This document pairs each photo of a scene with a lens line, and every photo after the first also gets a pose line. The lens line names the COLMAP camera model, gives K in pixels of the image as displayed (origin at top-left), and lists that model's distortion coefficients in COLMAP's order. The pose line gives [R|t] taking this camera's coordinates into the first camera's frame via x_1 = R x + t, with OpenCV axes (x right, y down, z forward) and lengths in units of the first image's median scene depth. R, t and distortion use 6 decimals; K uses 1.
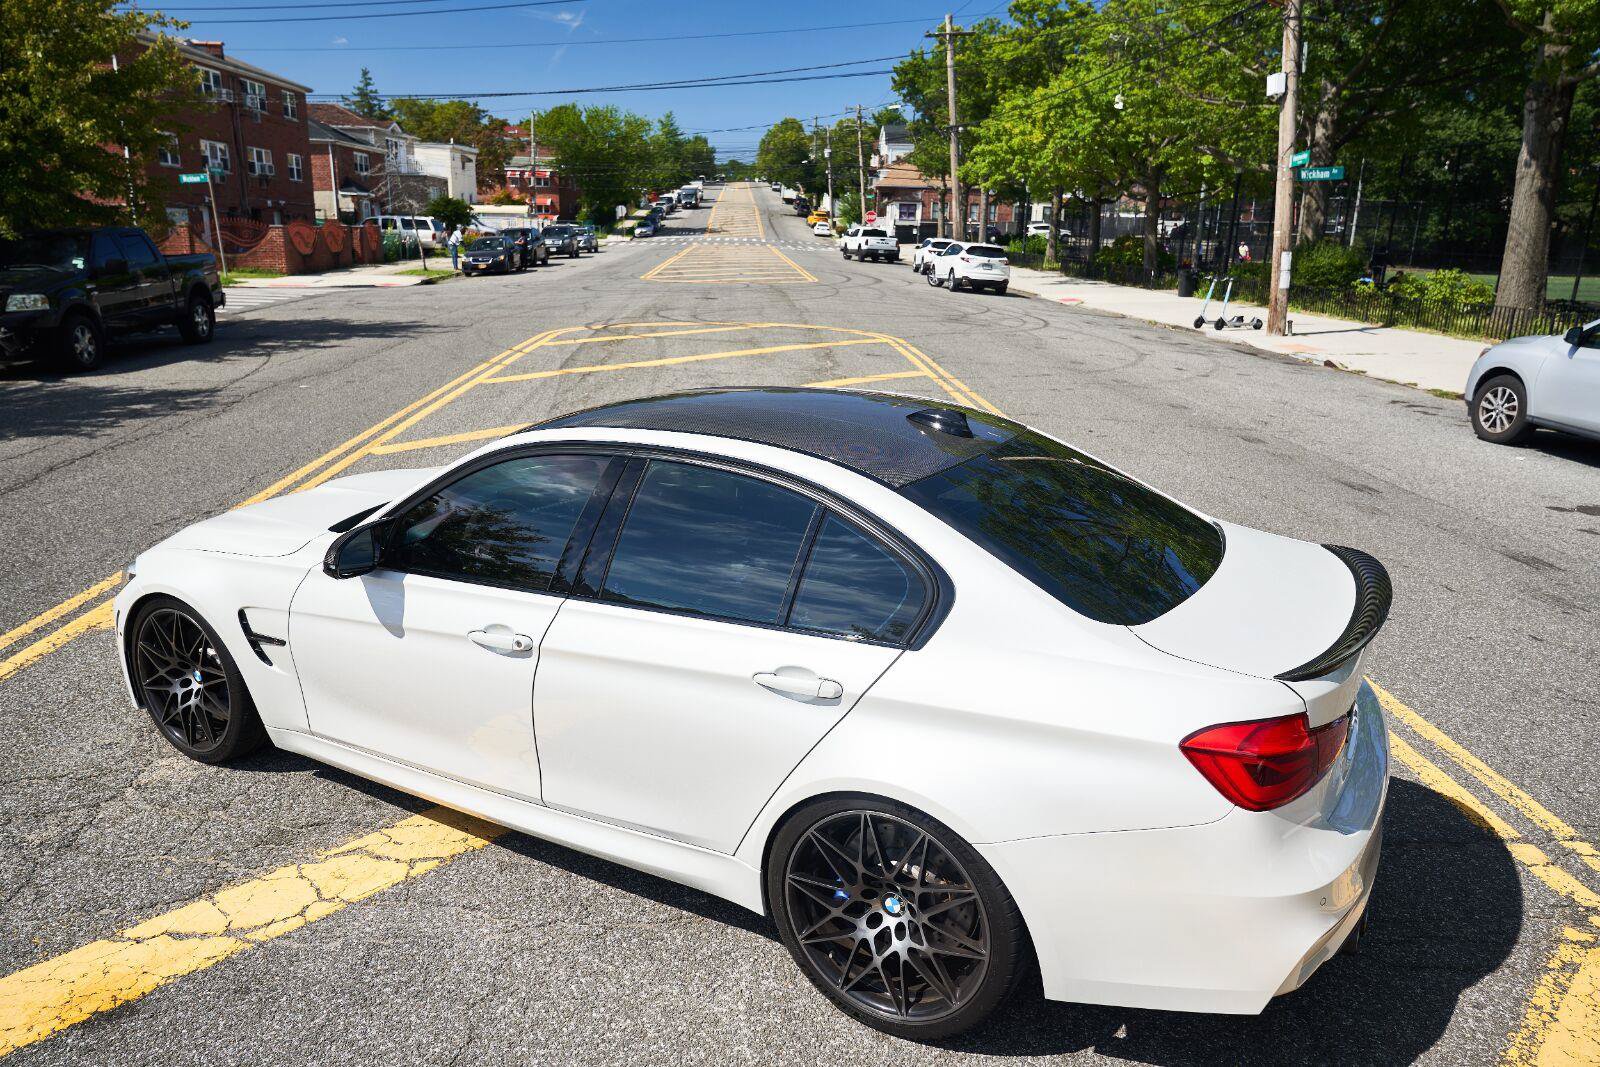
lens RADIAL K [[1145.5, 0, 799.8], [0, 1145.5, 559.8], [0, 0, 1]] dist [-0.005402, 0.002132]
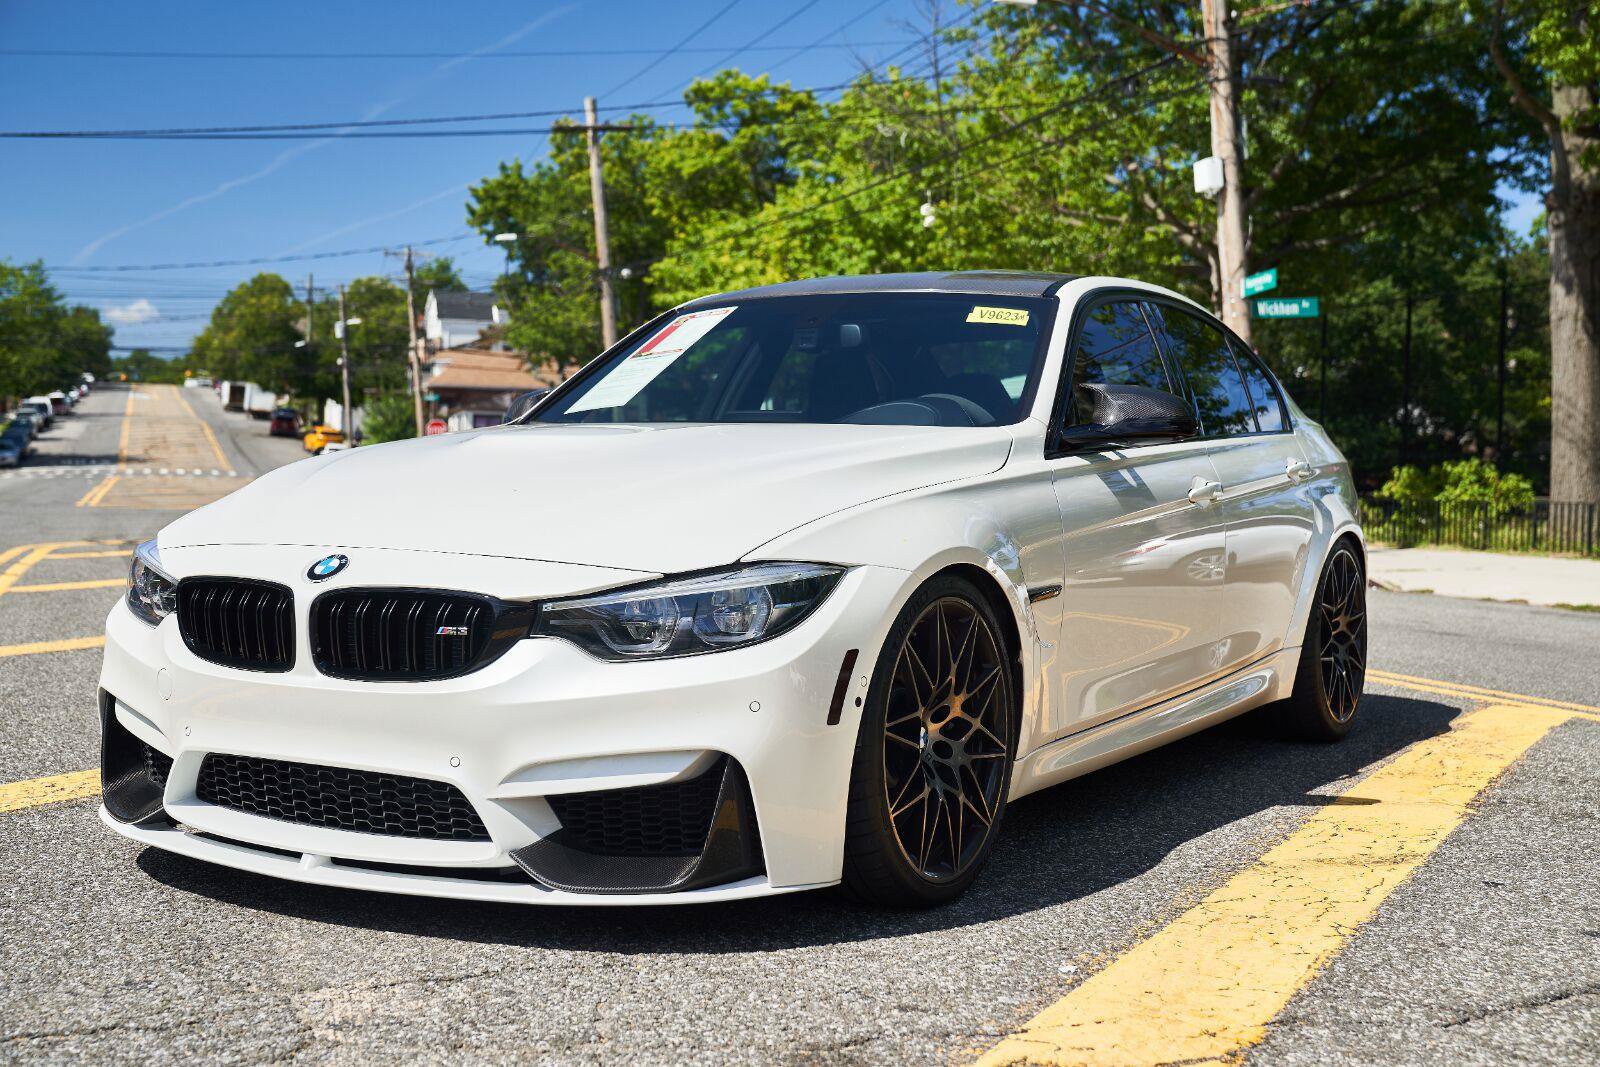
lens RADIAL K [[2030.2, 0, 816.7], [0, 2030.2, 538.2], [0, 0, 1]] dist [0.016787, -0.066477]
pose [[0.960687, -0.008865, 0.277491, -0.055895], [0.078414, 0.967460, -0.240568, 0.019927], [-0.266328, 0.252870, 0.930121, 0.020582]]
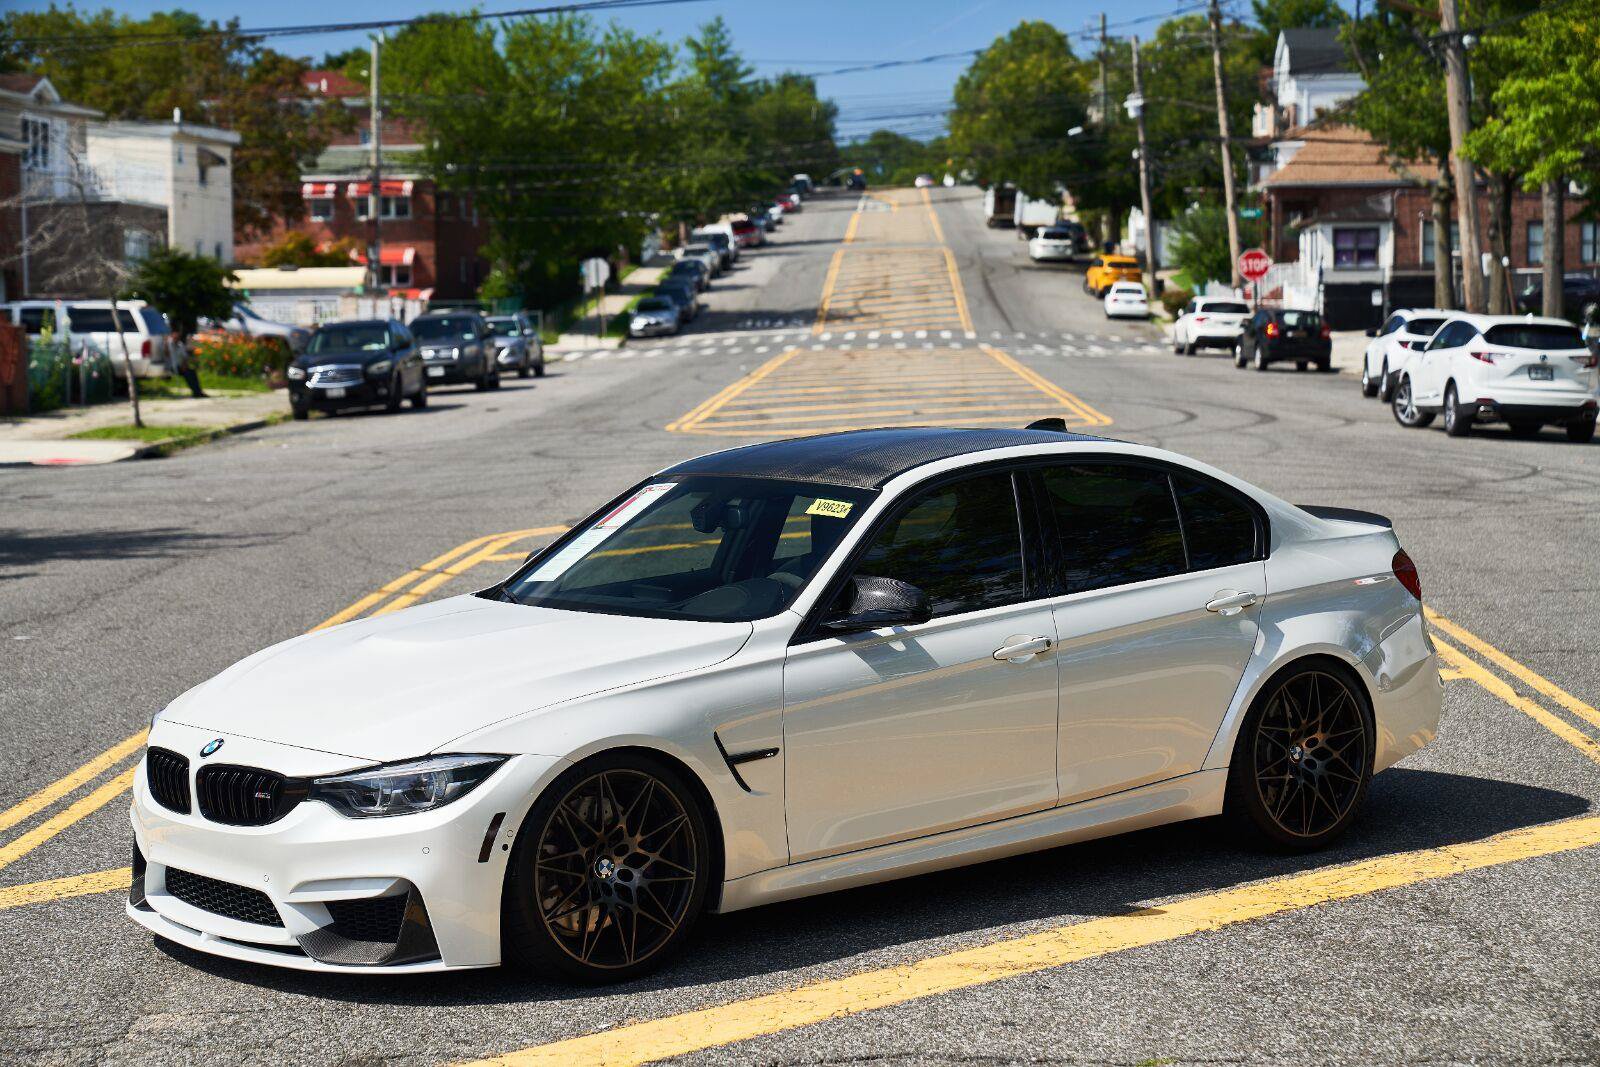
lens RADIAL K [[3335.3, 0, 760.1], [0, 3335.3, 567.3], [0, 0, 1]] dist [0.001086, 0.178330]
pose [[0.995170, -0.026201, -0.094606, 0.002128], [0.006406, 0.979001, -0.203754, 0.031346], [0.097958, 0.202164, 0.974440, -0.099476]]
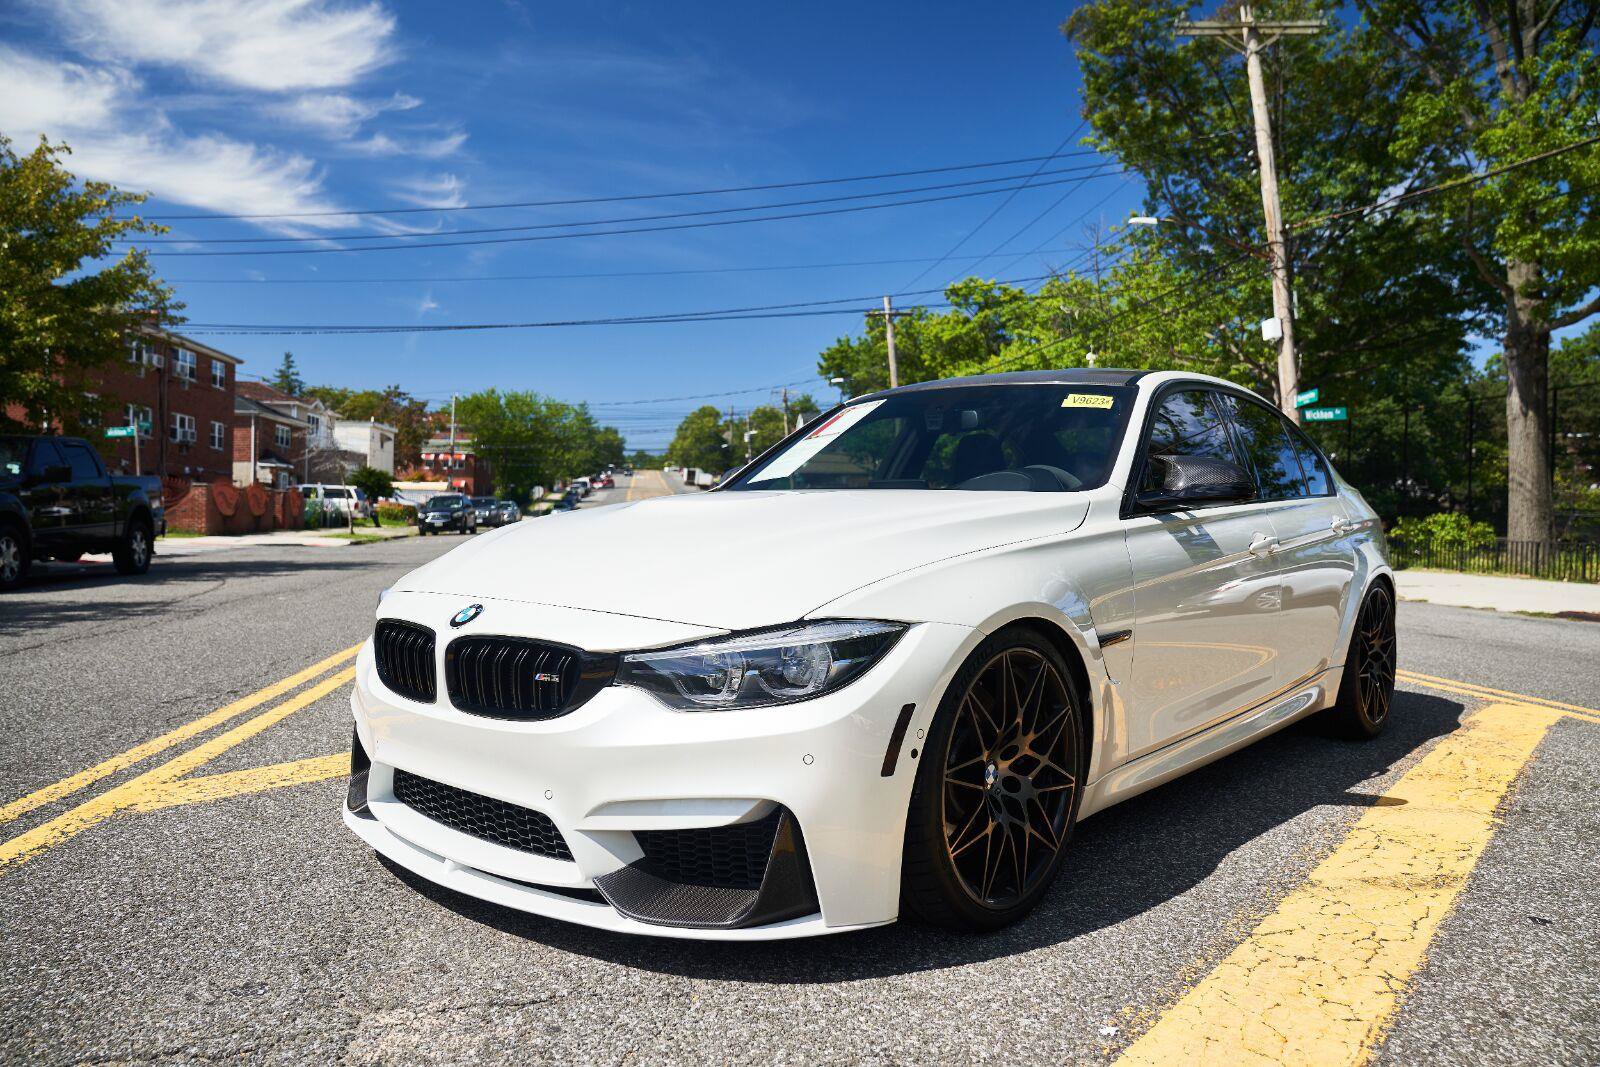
lens RADIAL K [[1196.8, 0, 793.0], [0, 1196.8, 543.8], [0, 0, 1]] dist [-0.132060, 0.134532]
pose [[0.996573, -0.002861, 0.082665, -0.041272], [0.024543, 0.964622, -0.262494, 0.011517], [-0.078990, 0.263623, 0.961386, 0.046790]]
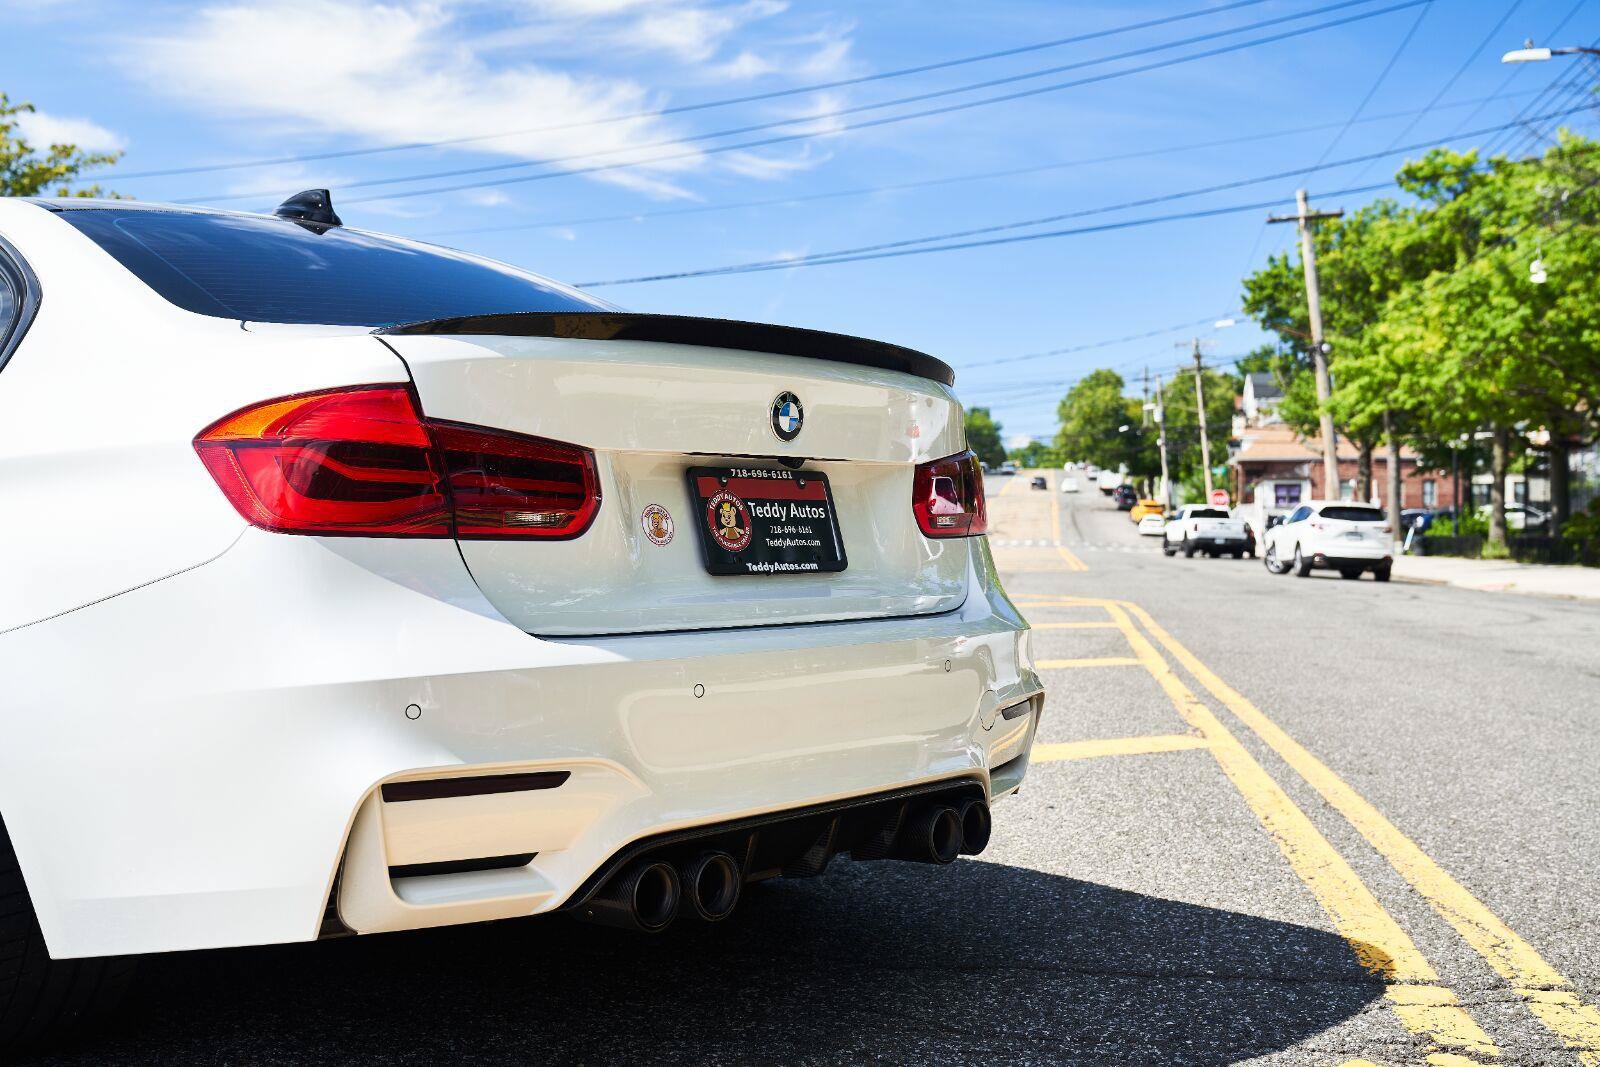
lens RADIAL K [[1819.5, 0, 784.1], [0, 1819.5, 533.6], [0, 0, 1]] dist [-0.017884, 0.004426]
pose [[0.978636, -0.025999, -0.203948, 0.045614], [-0.034334, 0.957377, -0.286793, 0.025998], [0.202712, 0.287669, 0.936031, 0.011534]]
